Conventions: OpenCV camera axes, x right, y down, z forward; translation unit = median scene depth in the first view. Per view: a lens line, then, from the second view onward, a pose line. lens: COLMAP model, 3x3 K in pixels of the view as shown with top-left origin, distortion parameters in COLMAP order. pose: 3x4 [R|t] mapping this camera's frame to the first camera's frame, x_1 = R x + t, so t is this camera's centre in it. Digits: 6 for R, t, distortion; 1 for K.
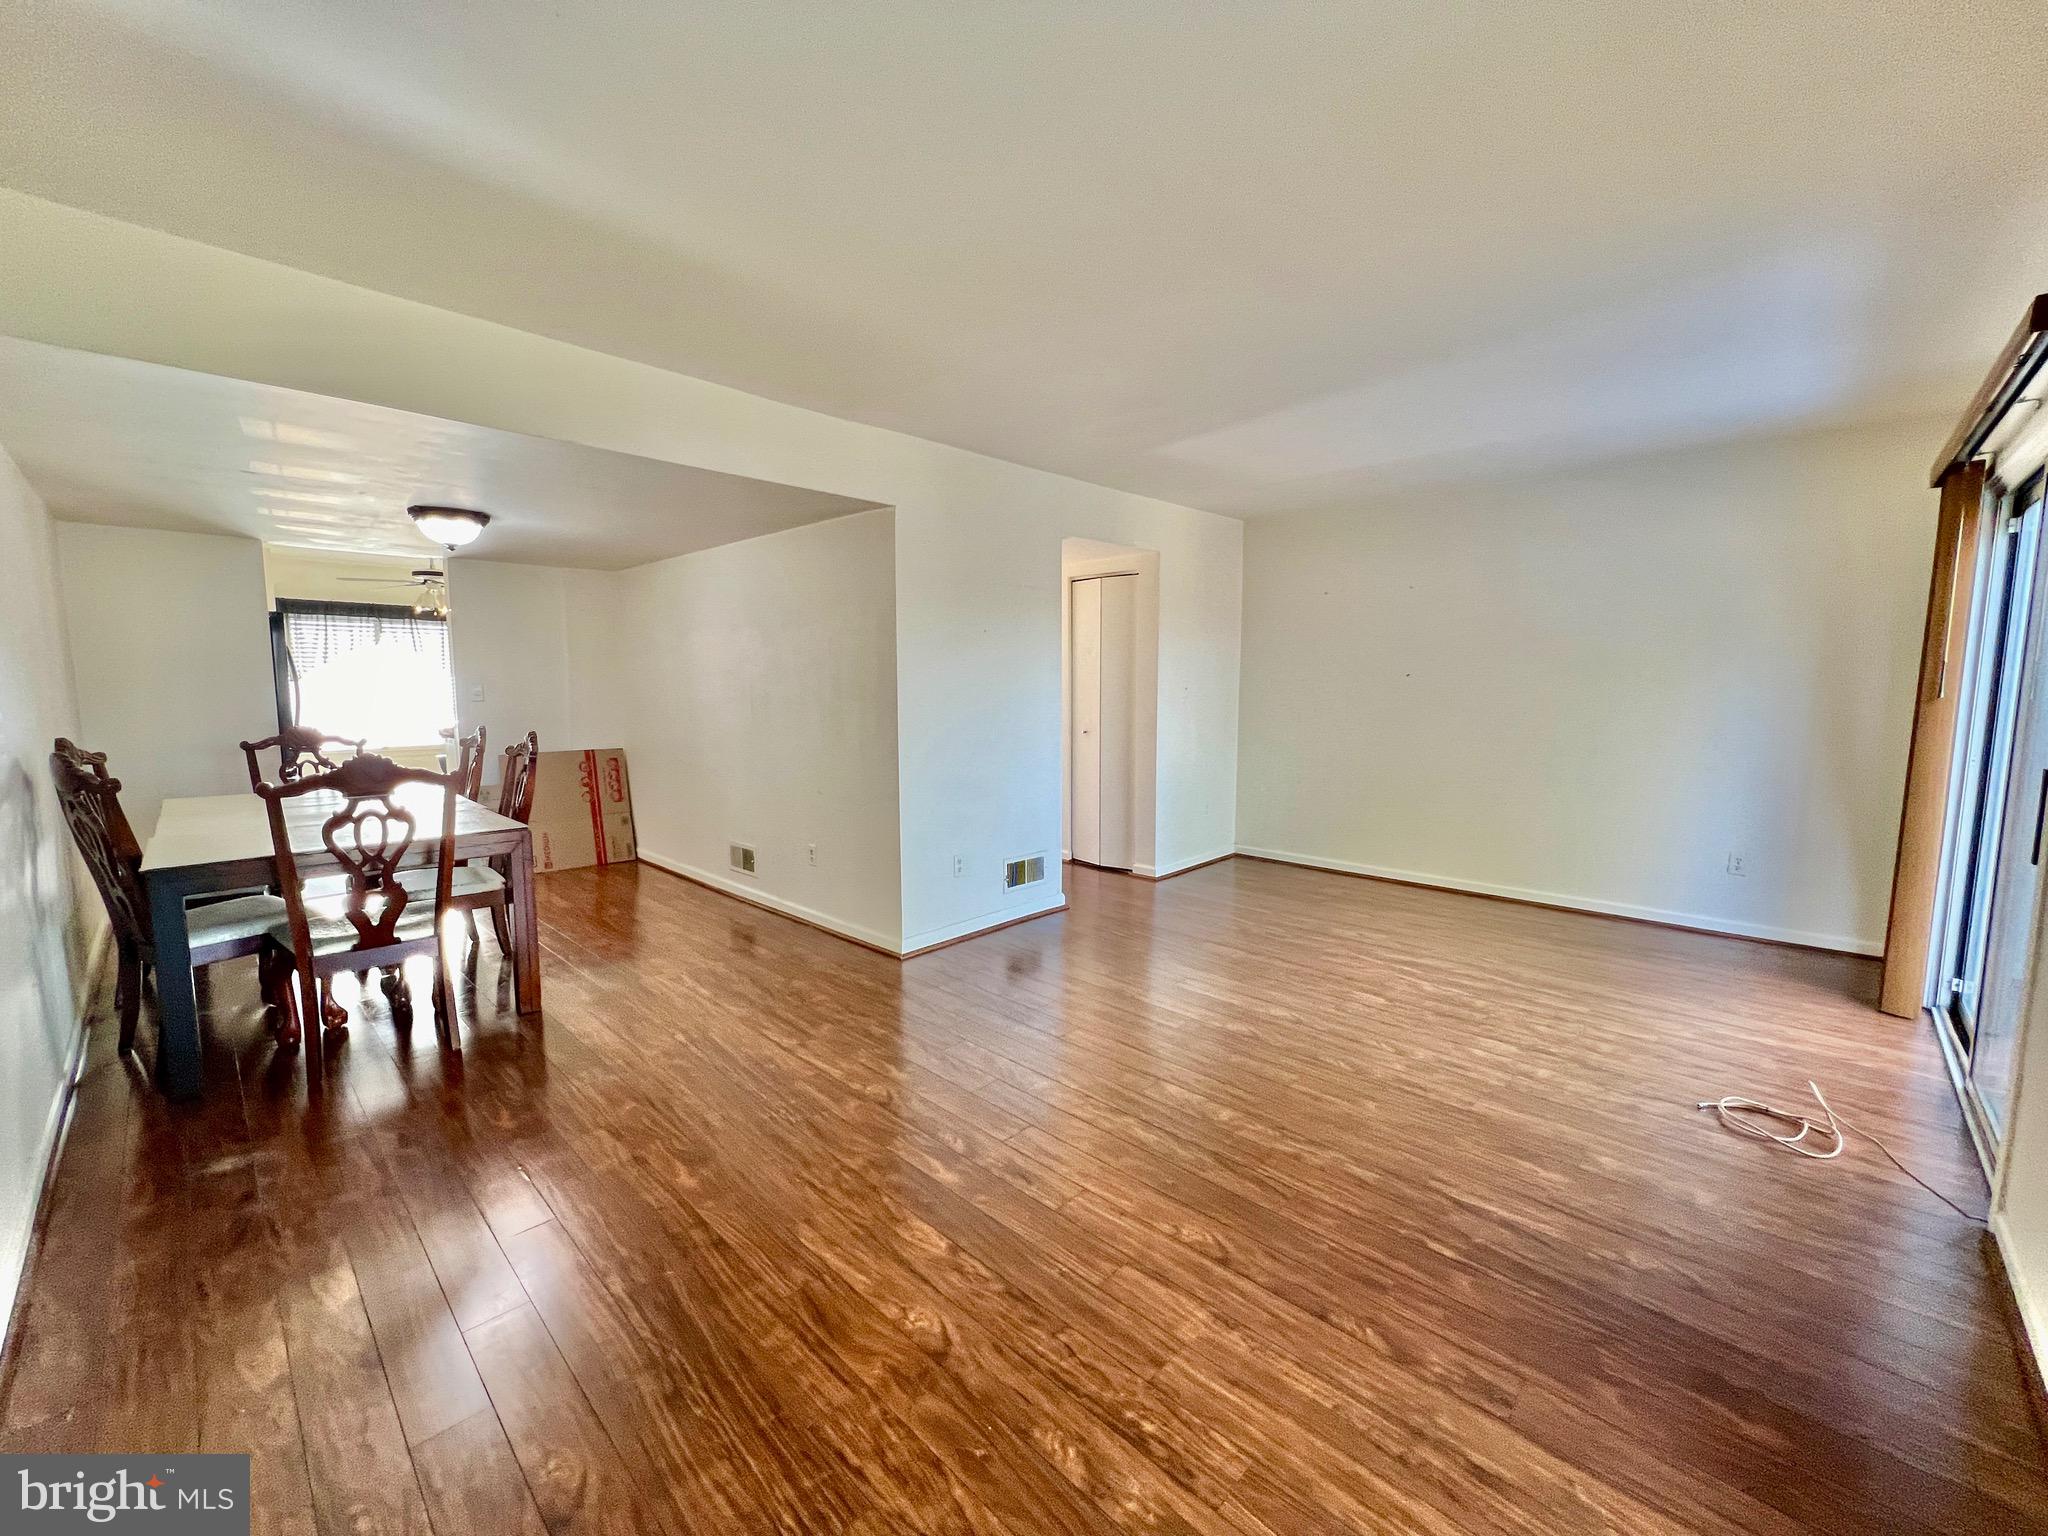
lens RADIAL K [[821.5, 0, 1017.7], [0, 821.5, 764.5], [0, 0, 1]] dist [-0.000844, 0.000630]
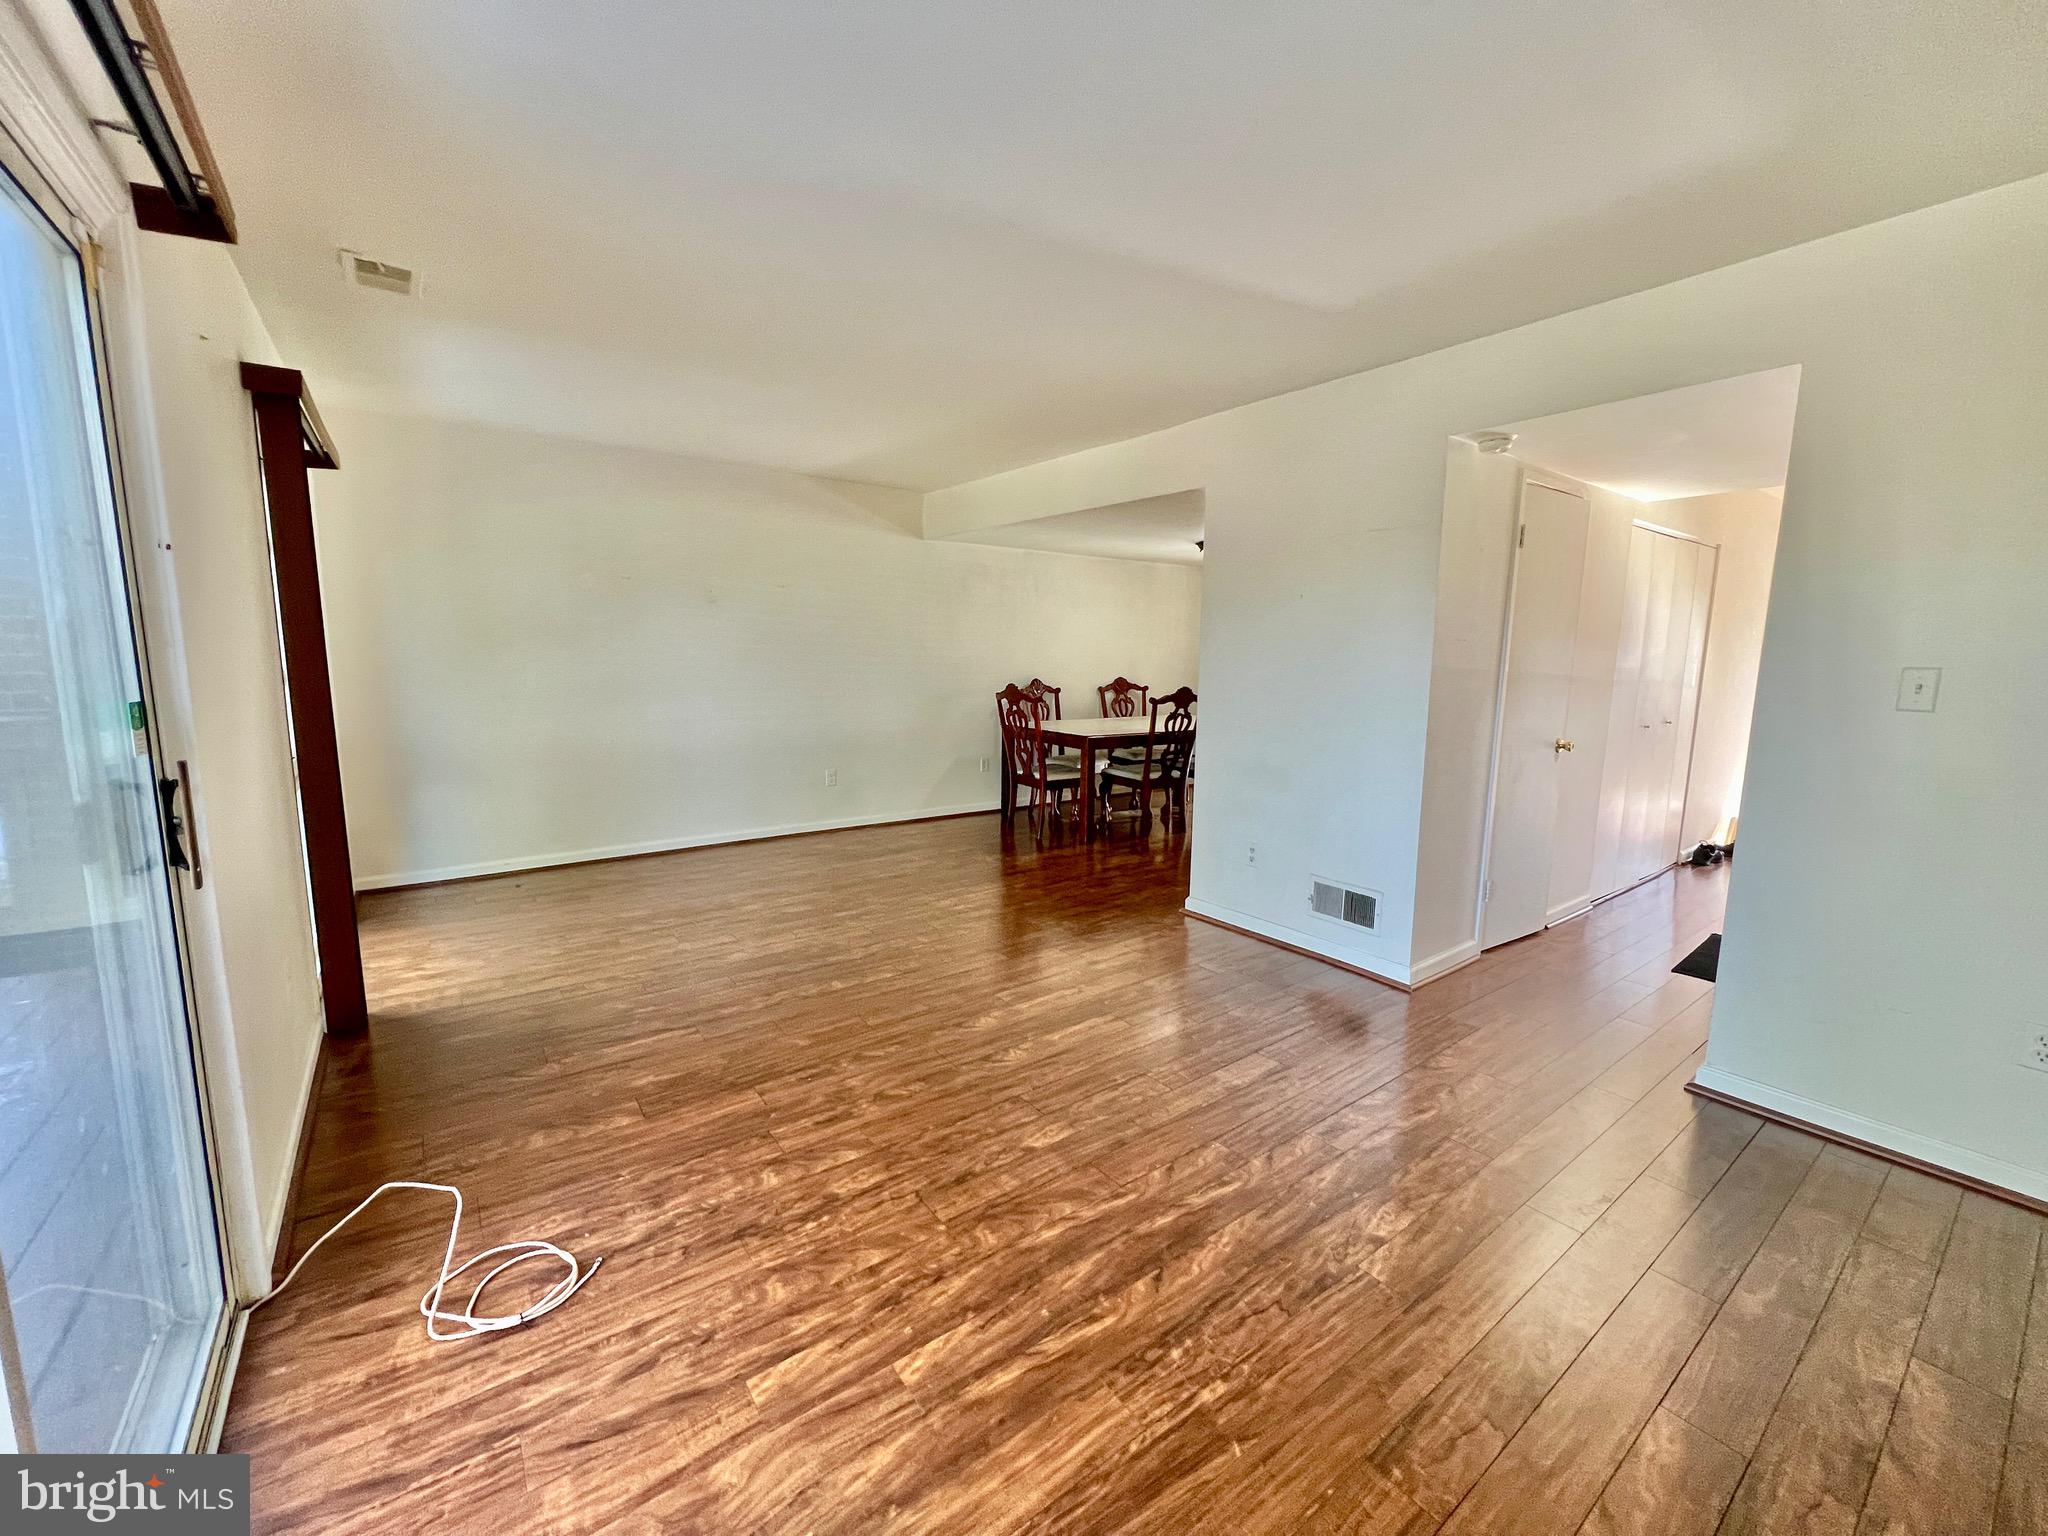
lens RADIAL K [[821.5, 0, 1017.7], [0, 821.5, 764.5], [0, 0, 1]] dist [-0.000844, 0.000630]
pose [[-0.170746, 0.134892, -0.976038, 1.079145], [-0.113582, 0.981286, 0.155487, -0.112671], [0.978747, 0.137409, -0.152229, 1.082270]]
